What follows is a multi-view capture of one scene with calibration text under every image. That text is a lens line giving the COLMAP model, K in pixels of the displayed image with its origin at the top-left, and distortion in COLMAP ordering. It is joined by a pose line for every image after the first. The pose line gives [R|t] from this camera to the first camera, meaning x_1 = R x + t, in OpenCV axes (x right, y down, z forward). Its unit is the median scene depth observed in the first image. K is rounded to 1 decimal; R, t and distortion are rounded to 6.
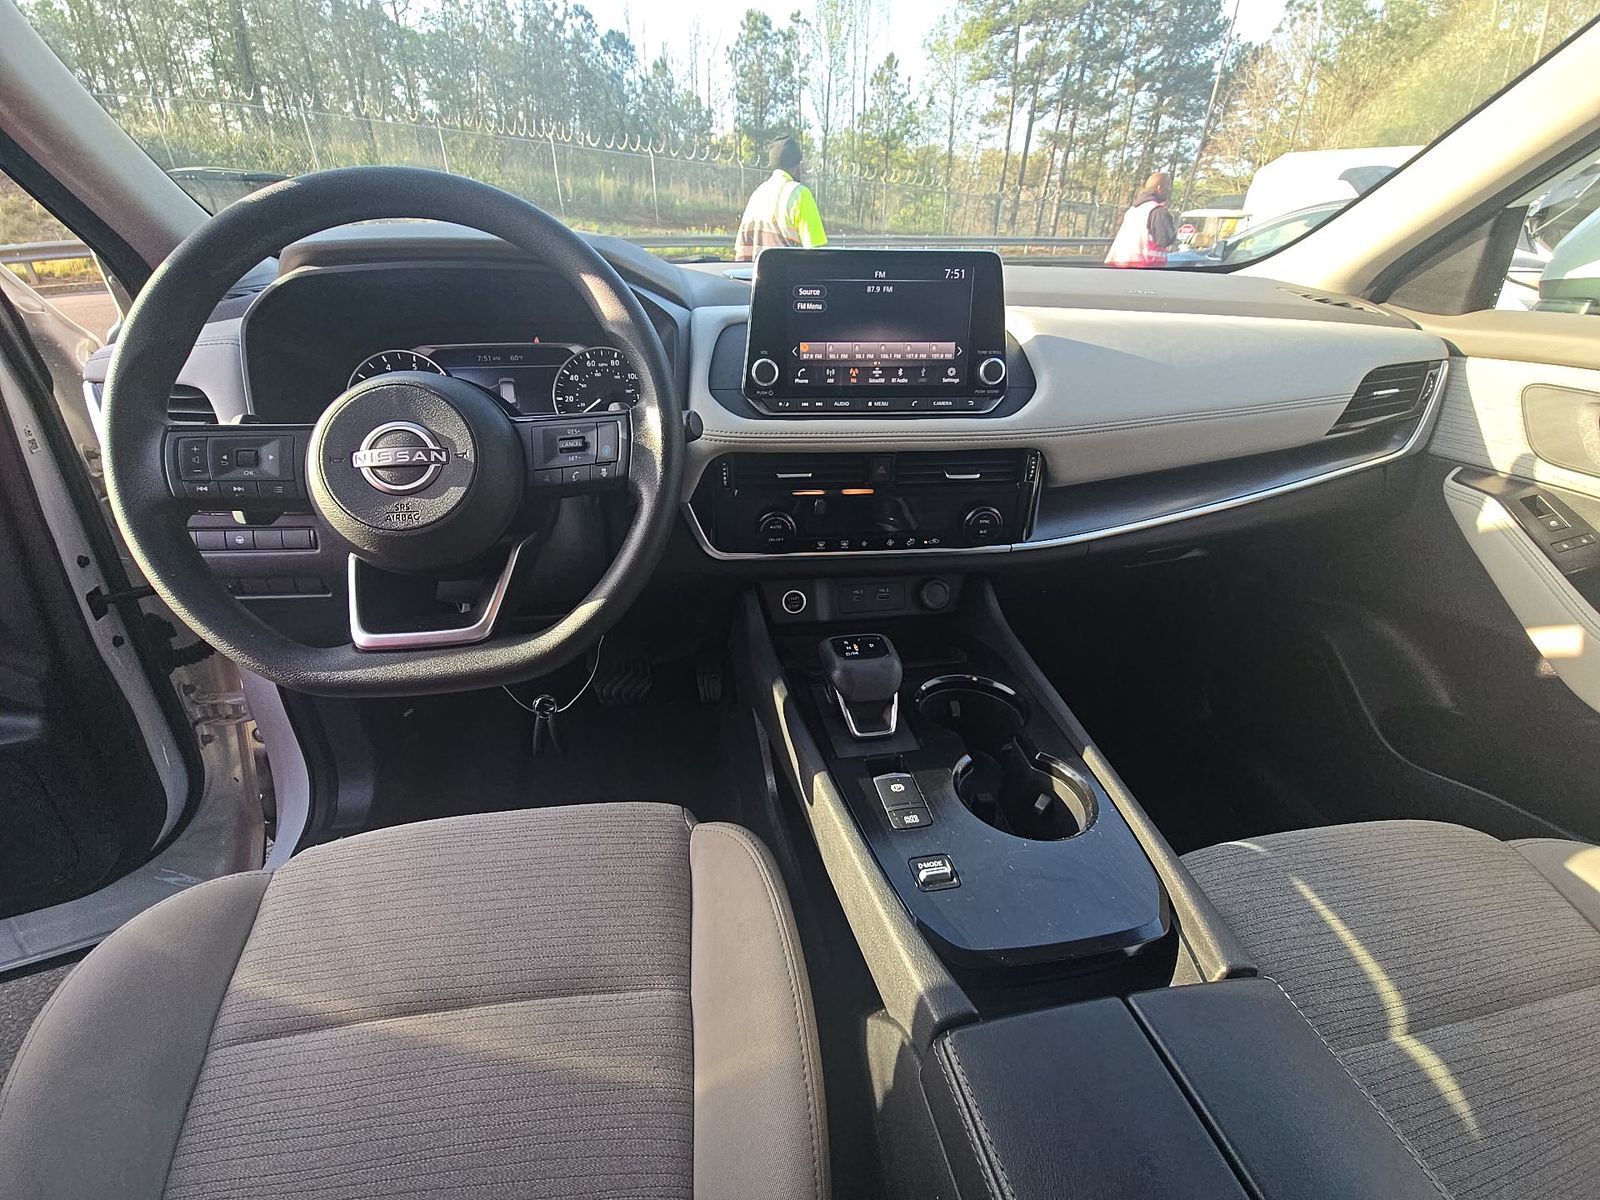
lens RADIAL K [[632.7, 0, 800.0], [0, 632.7, 600.0], [0, 0, 1]] dist [-0.002085, -0.000301]
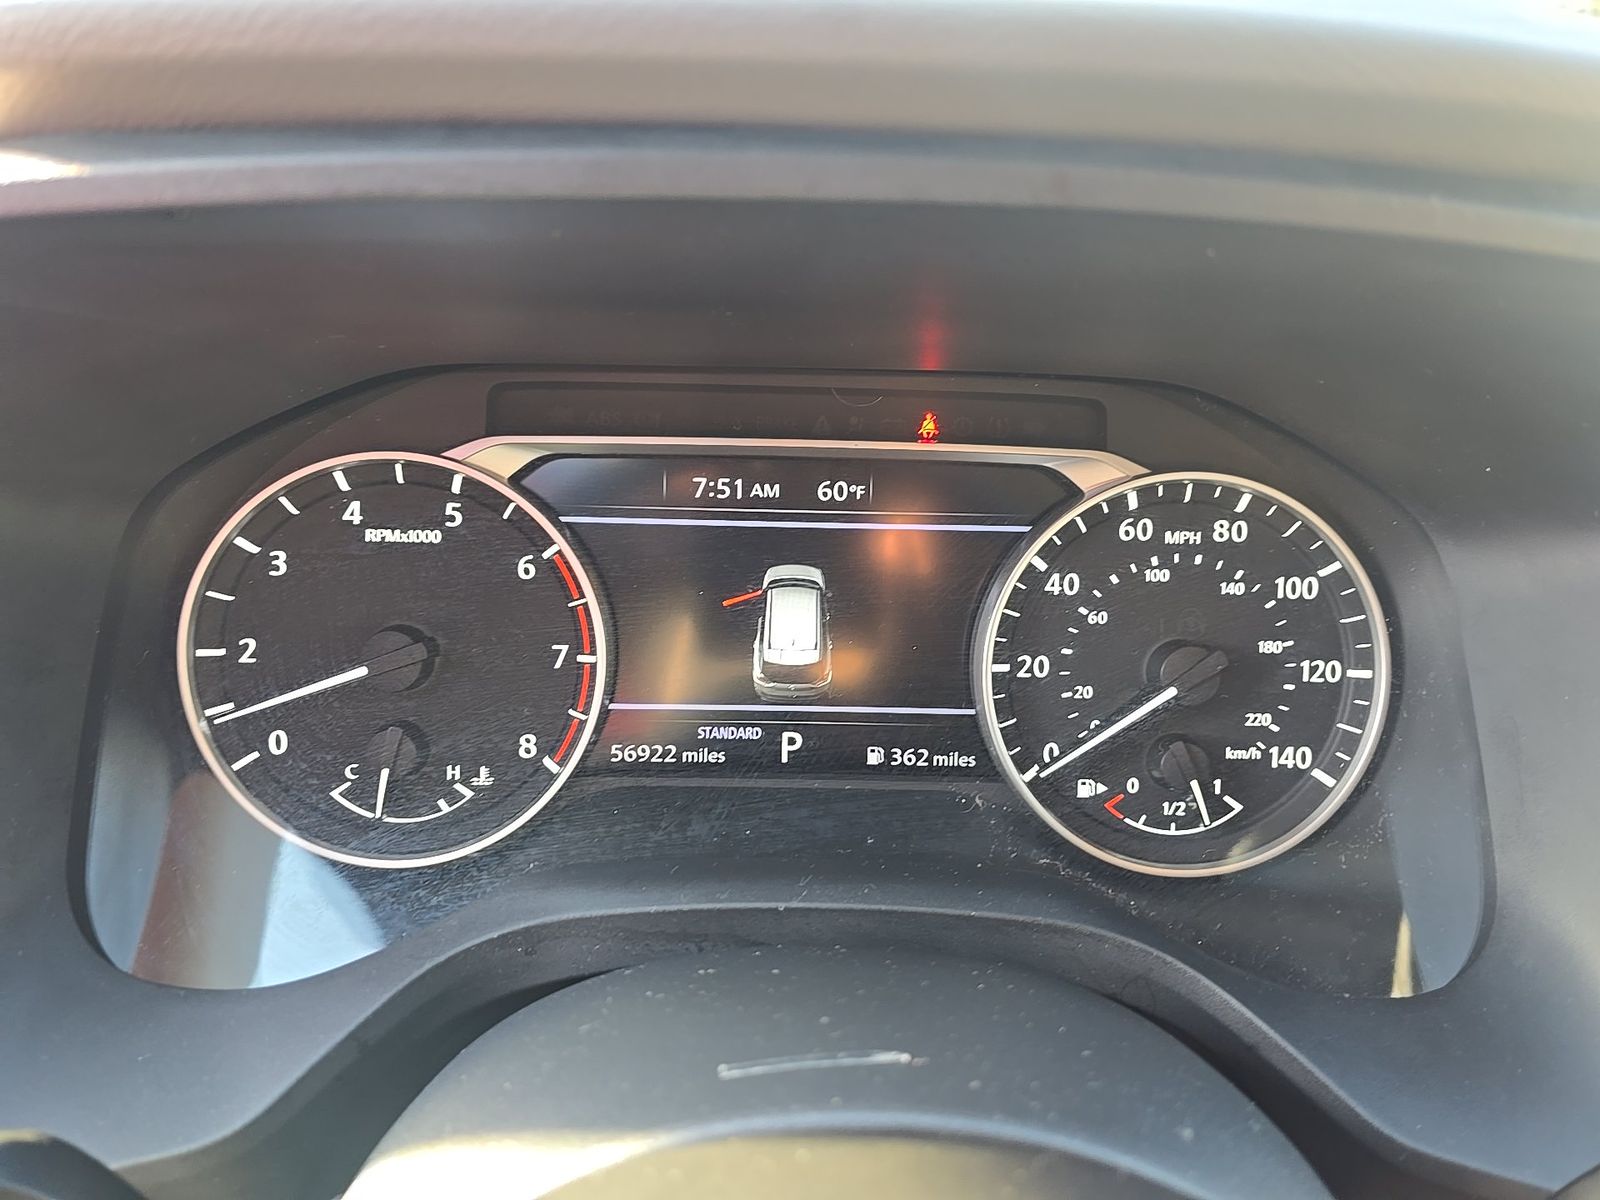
lens RADIAL K [[1122.3, 0, 800.0], [0, 1122.3, 600.0], [0, 0, 1]] dist [-0.004058, -0.001244]
pose [[0.991614, 0.083483, -0.098654, -0.465502], [-0.088385, 0.995005, -0.046402, -0.354539], [0.094287, 0.054733, 0.994039, 0.626599]]
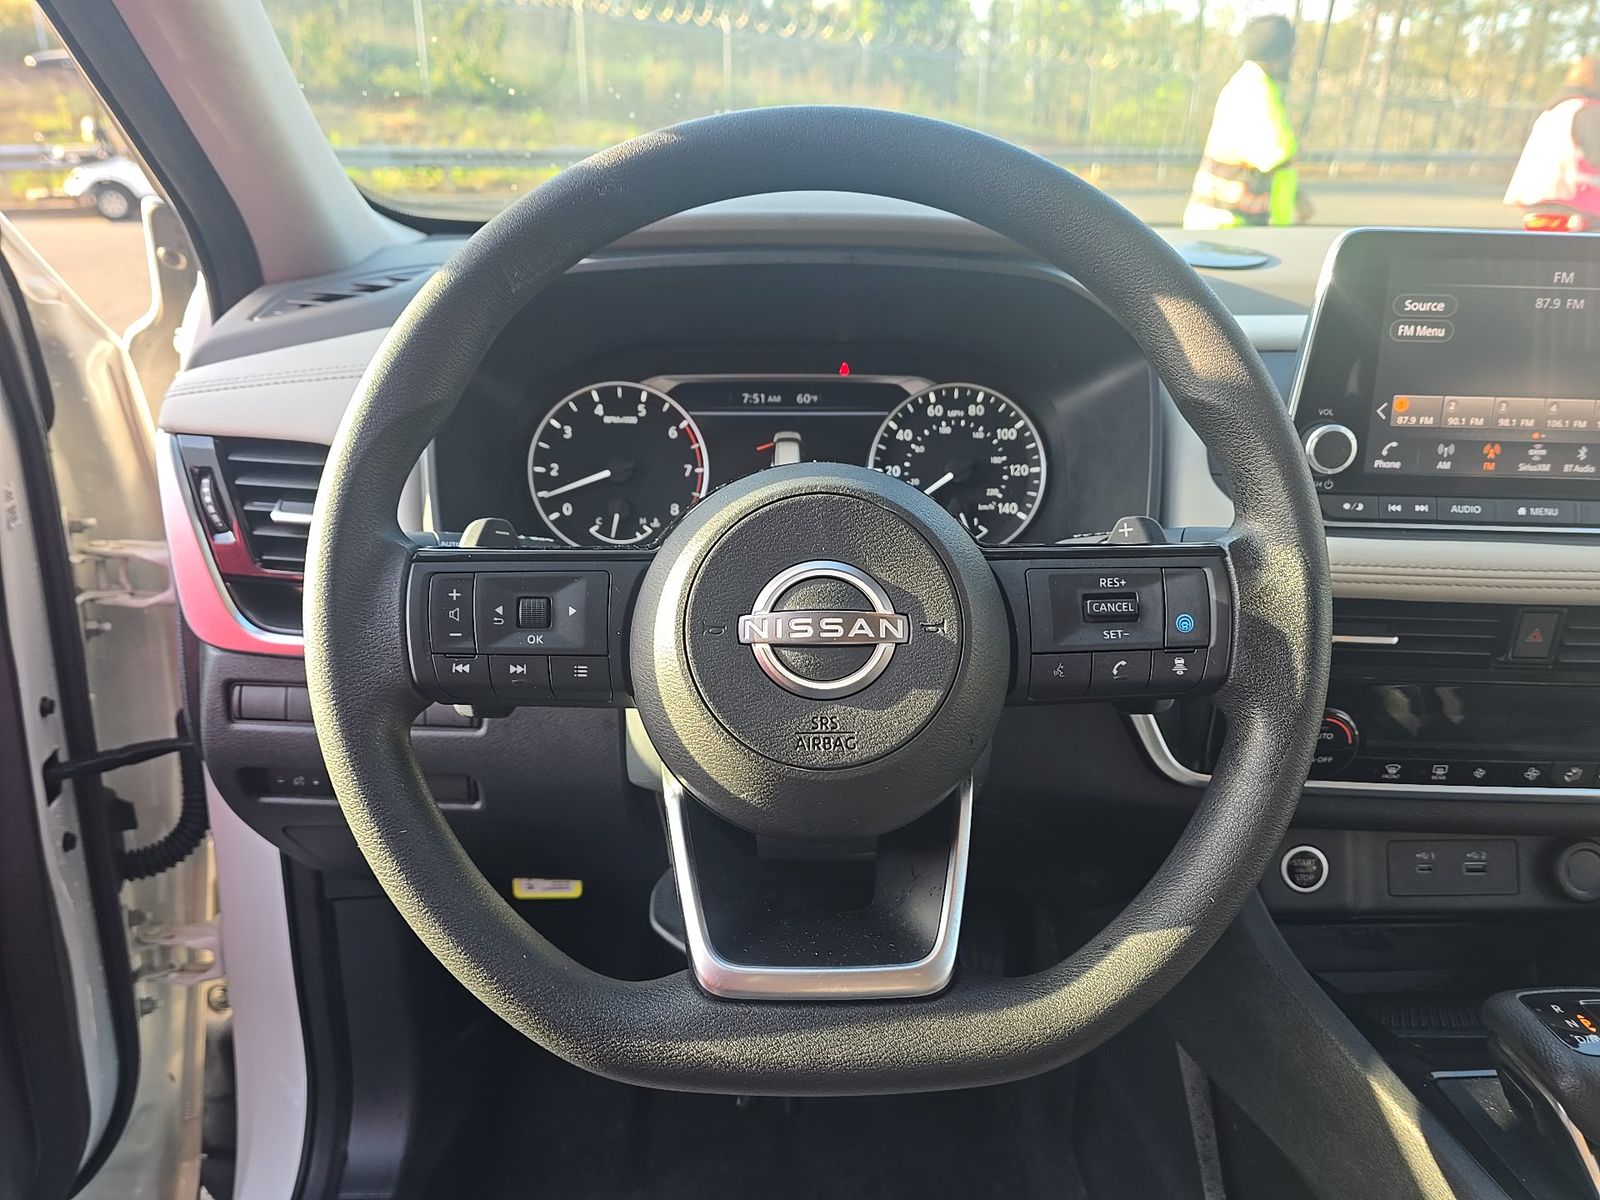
lens RADIAL K [[1054.6, 0, 800.0], [0, 1054.6, 600.0], [0, 0, 1]] dist [0.065771, -0.073574]
pose [[0.992874, 0.049840, -0.108245, -0.381533], [-0.062567, 0.991094, -0.117554, -0.098415], [0.101422, 0.123489, 0.987149, 0.083675]]
